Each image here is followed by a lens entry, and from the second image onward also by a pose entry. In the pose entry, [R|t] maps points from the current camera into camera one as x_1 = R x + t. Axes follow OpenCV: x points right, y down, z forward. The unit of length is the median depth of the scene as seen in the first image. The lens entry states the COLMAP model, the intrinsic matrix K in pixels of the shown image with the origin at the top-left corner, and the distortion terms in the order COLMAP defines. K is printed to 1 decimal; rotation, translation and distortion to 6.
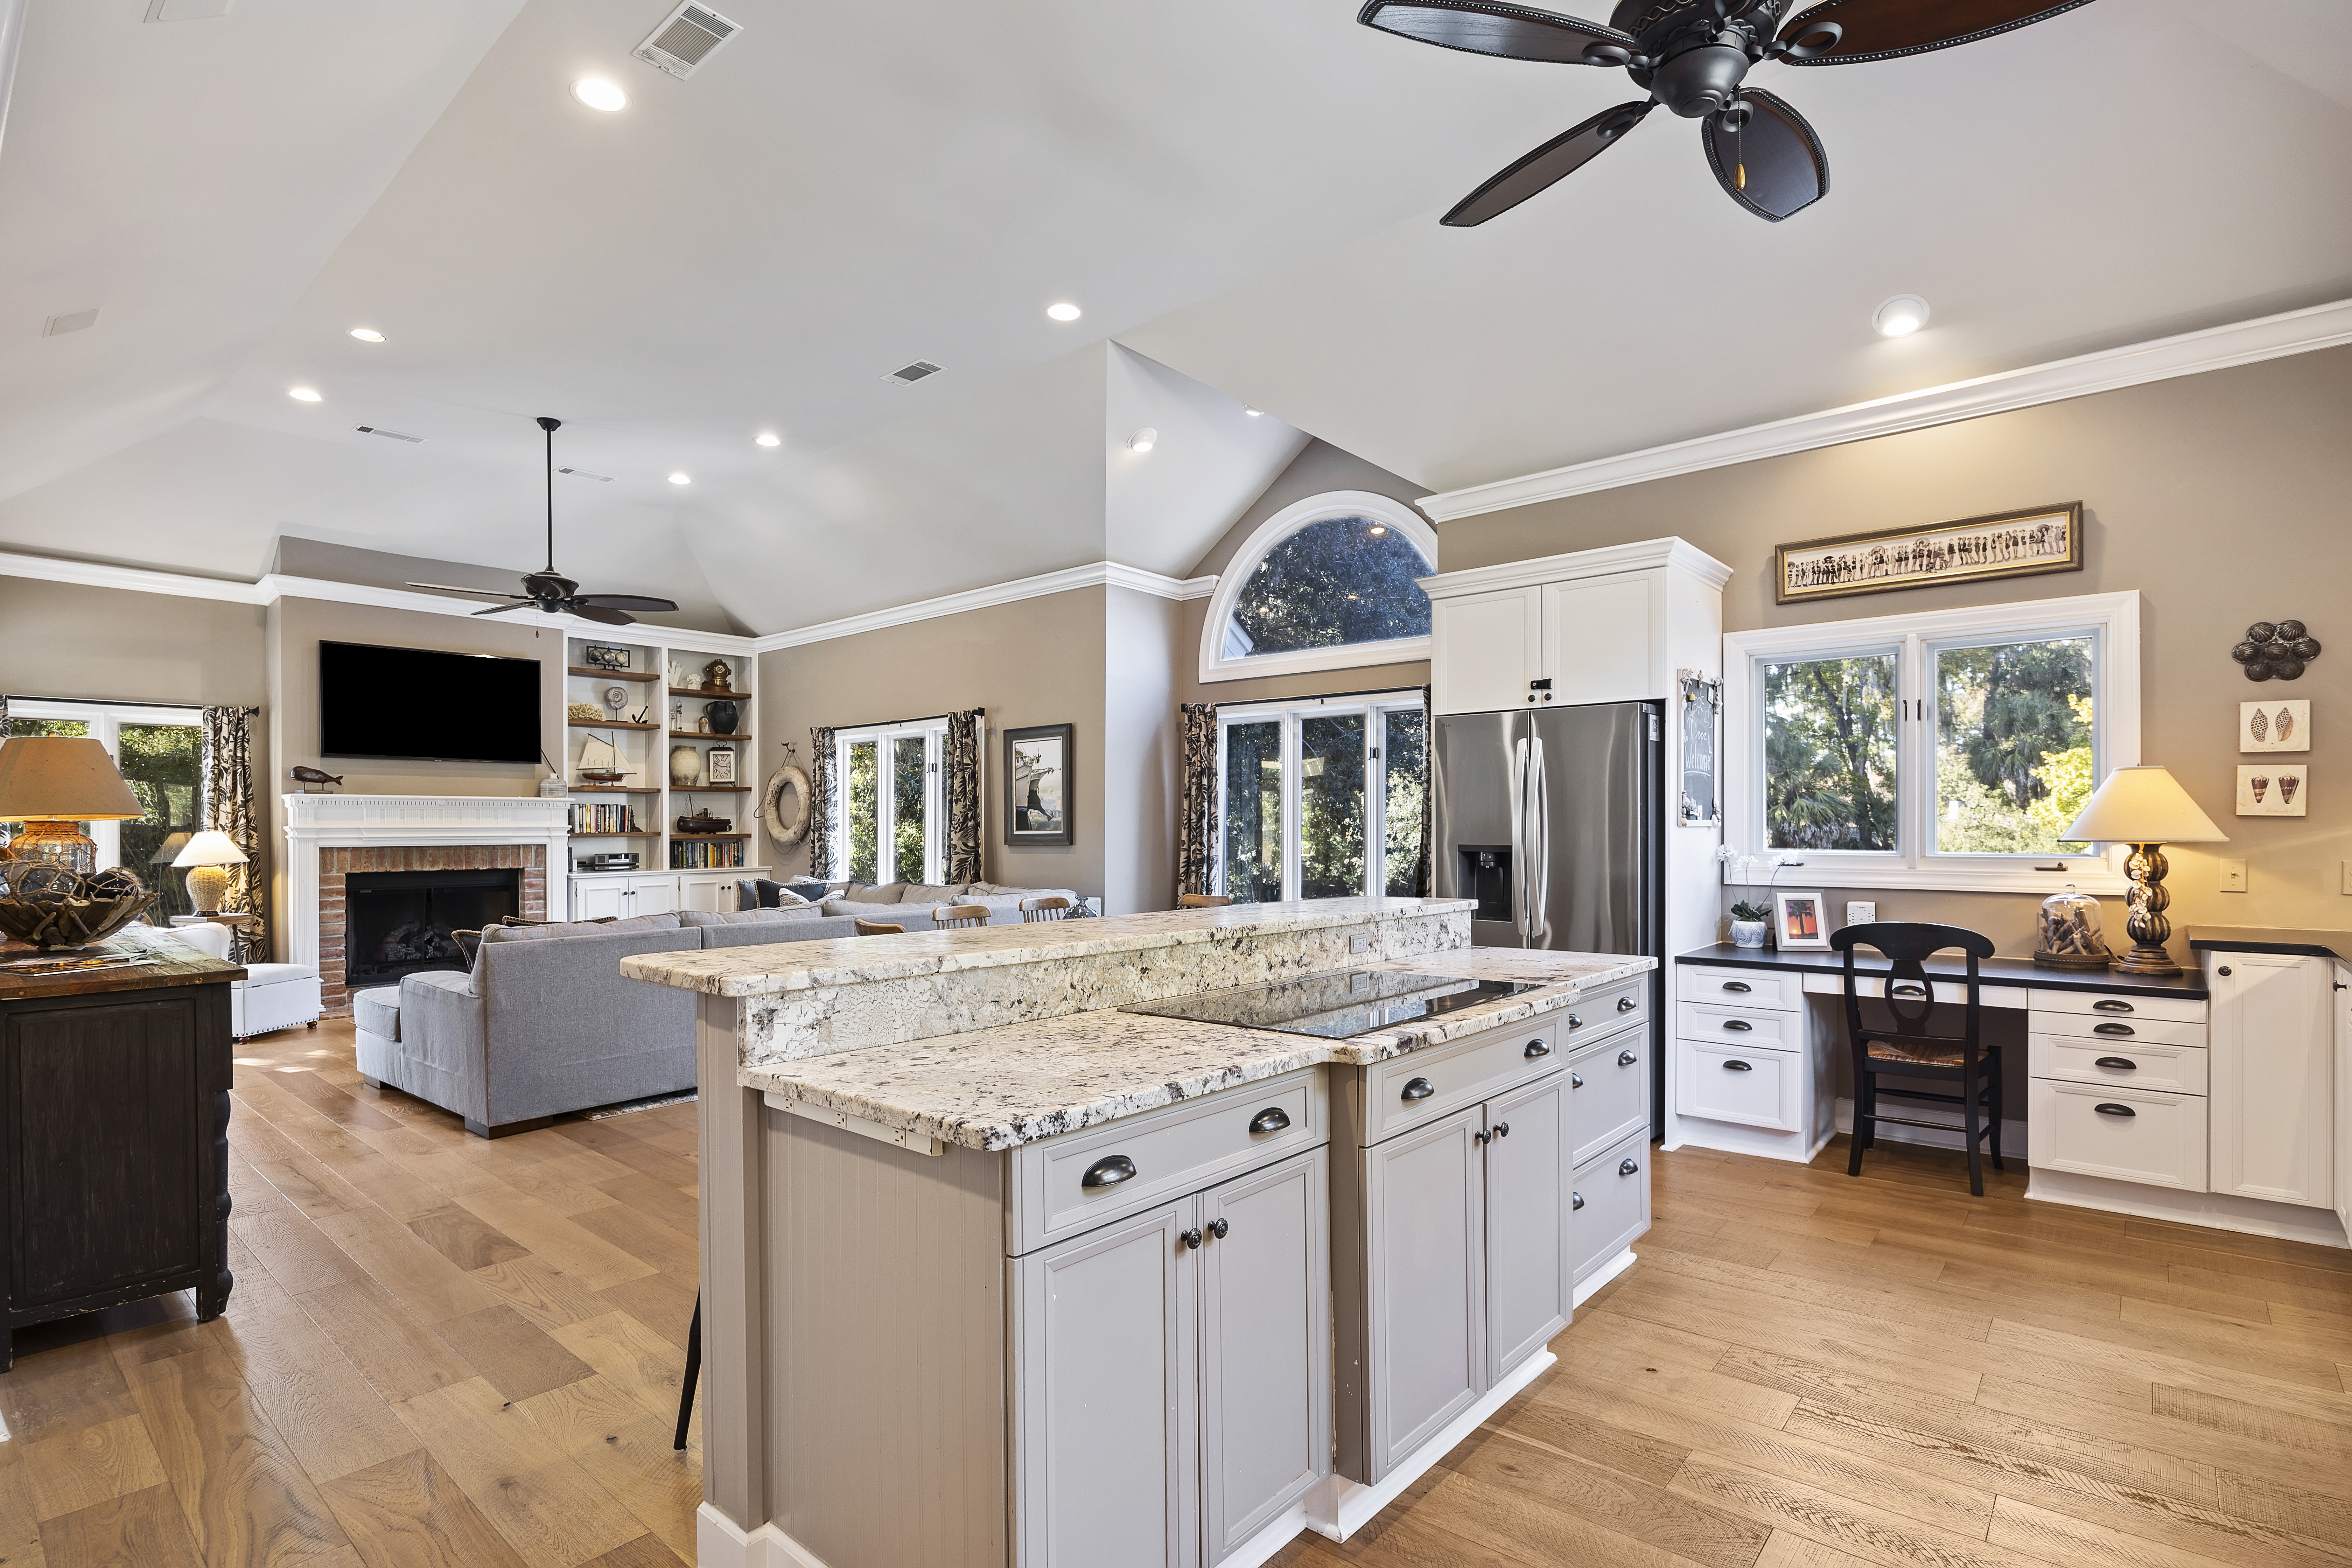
lens RADIAL K [[1136.0, 0, 1189.9], [0, 1136.0, 823.2], [0, 0, 1]] dist [-0.013872, -0.000106]
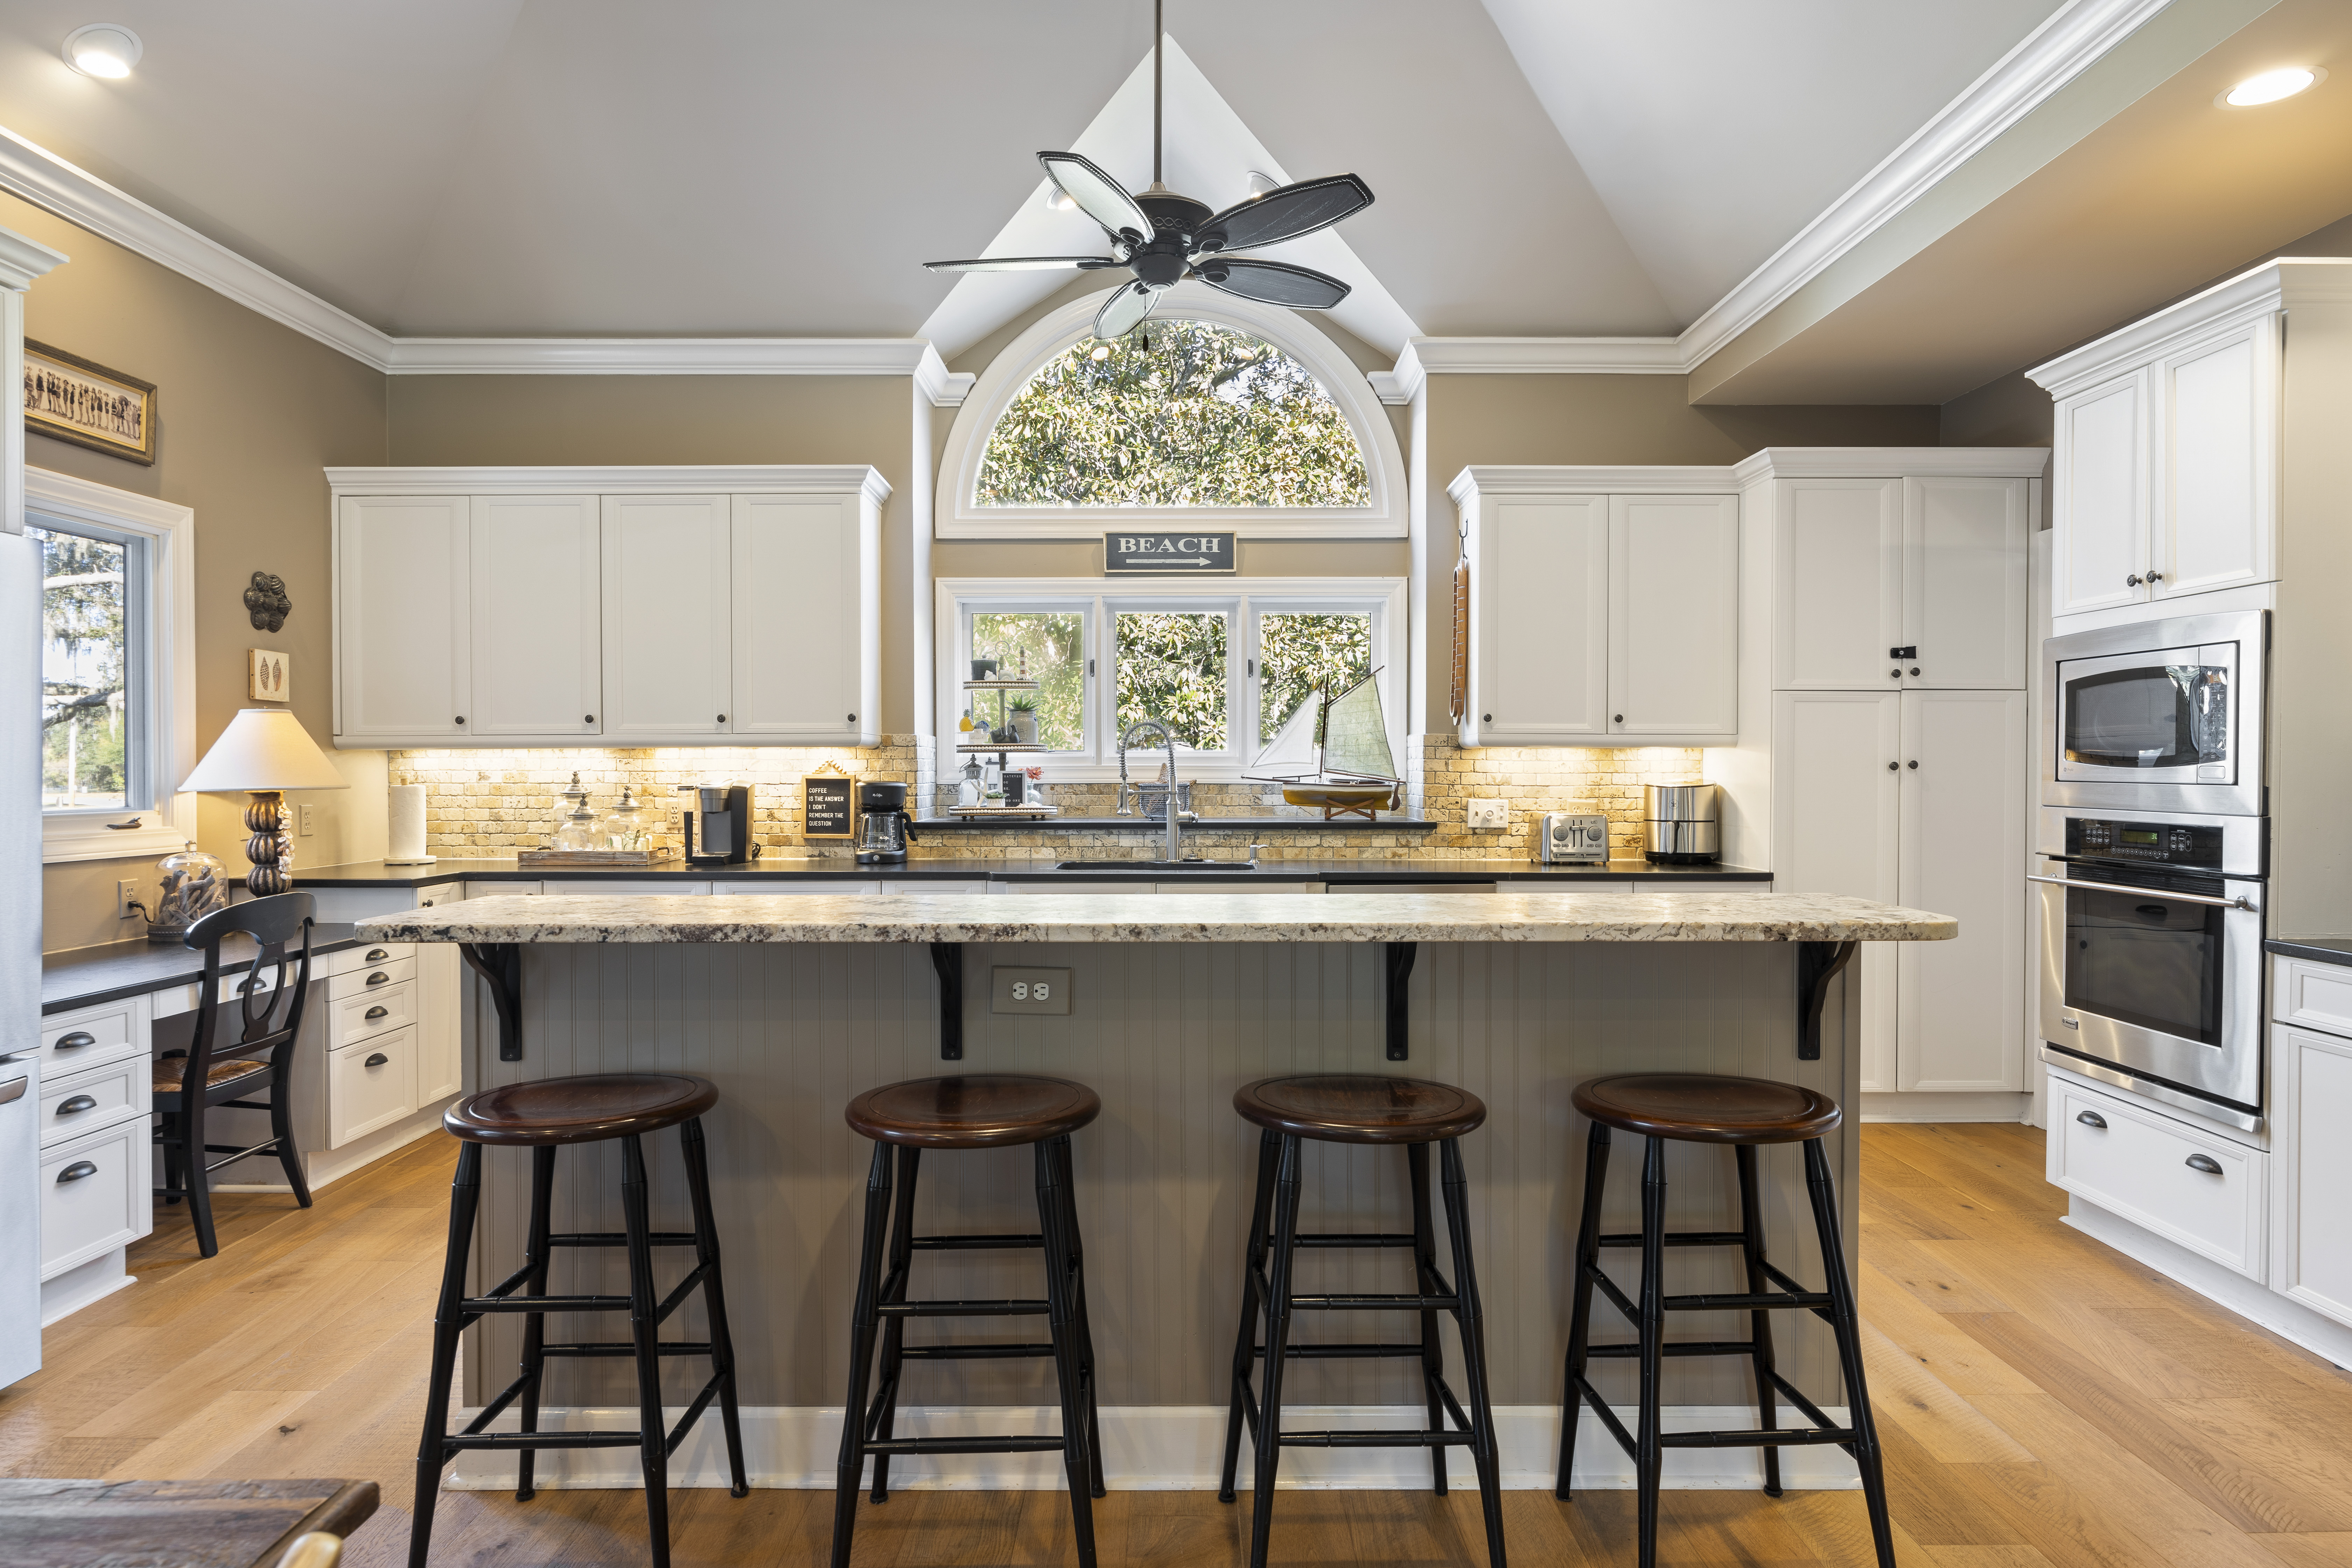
lens RADIAL K [[1286.4, 0, 1168.0], [0, 1286.4, 785.1], [0, 0, 1]] dist [-0.006986, -0.001948]
pose [[-0.641208, -0.005758, 0.767345, -0.227184], [0.001263, 0.999963, 0.008559, 0.002197], [-0.767366, 0.006457, -0.641177, 0.552014]]
